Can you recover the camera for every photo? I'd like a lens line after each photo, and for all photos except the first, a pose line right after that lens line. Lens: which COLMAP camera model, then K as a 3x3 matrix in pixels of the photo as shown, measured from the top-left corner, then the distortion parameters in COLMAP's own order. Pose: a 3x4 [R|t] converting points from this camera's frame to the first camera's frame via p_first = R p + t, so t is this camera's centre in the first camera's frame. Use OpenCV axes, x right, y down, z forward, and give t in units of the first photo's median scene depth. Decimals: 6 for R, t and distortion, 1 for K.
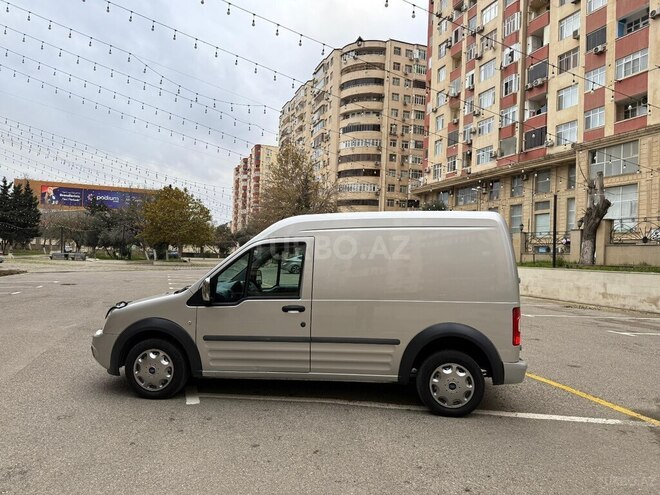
lens RADIAL K [[464.9, 0, 332.5], [0, 464.9, 248.4], [0, 0, 1]] dist [0.028780, -0.032904]
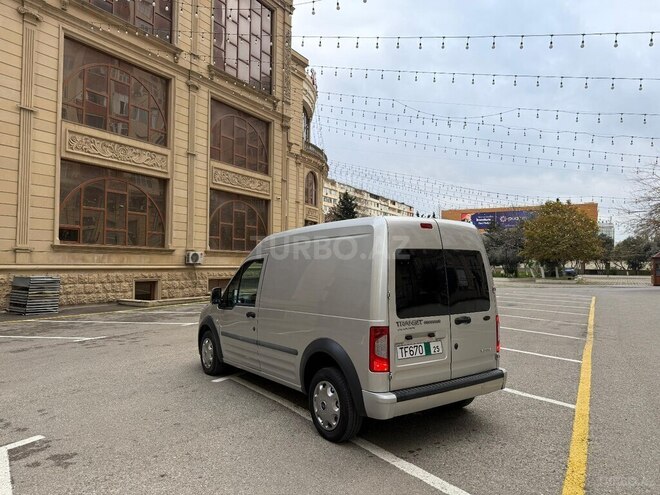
lens RADIAL K [[464.9, 0, 330.9], [0, 464.9, 251.6], [0, 0, 1]] dist [0.028780, -0.032904]
pose [[0.645737, -0.047449, -0.762085, 0.102561], [0.023035, 0.998824, -0.042671, 0.002685], [0.763213, 0.010000, 0.646070, 0.041468]]
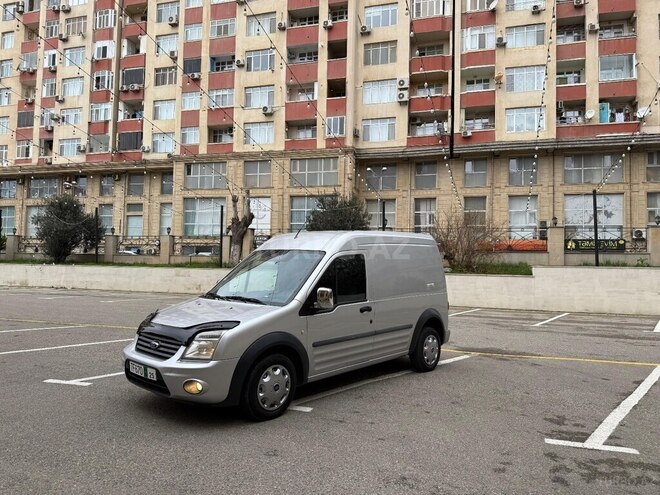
lens RADIAL K [[464.9, 0, 333.7], [0, 464.9, 244.9], [0, 0, 1]] dist [0.028780, -0.032904]
pose [[0.601180, 0.018783, 0.798893, -0.118388], [-0.014014, 0.999818, -0.012961, -0.002287], [-0.798991, -0.003404, 0.601334, 0.036232]]
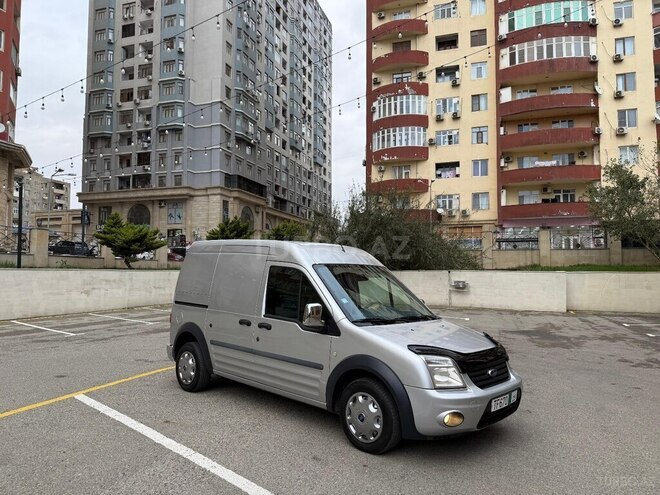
lens RADIAL K [[464.9, 0, 332.9], [0, 464.9, 249.7], [0, 0, 1]] dist [0.028780, -0.032904]
pose [[-0.782240, -0.004819, 0.622959, -0.093173], [-0.041938, 0.998109, -0.044940, -0.000513], [-0.621565, -0.061280, -0.780962, 0.230052]]
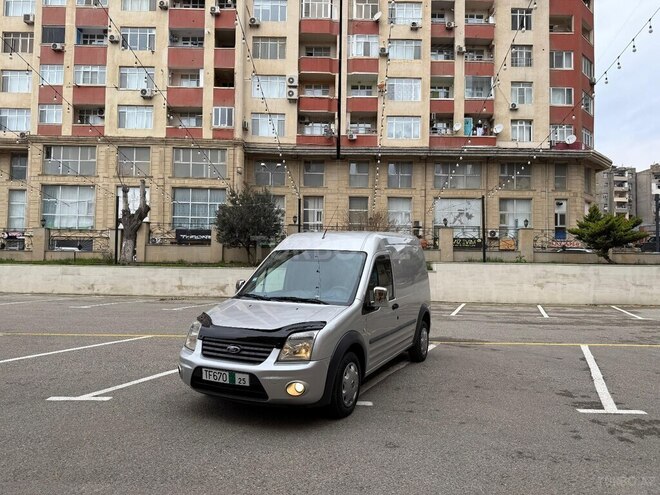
lens RADIAL K [[464.9, 0, 330.8], [0, 464.9, 246.0], [0, 0, 1]] dist [0.028780, -0.032904]
pose [[0.351708, 0.012180, 0.936030, -0.145393], [-0.021159, 0.999763, -0.005059, -0.002889], [-0.935870, -0.018026, 0.351883, 0.076589]]
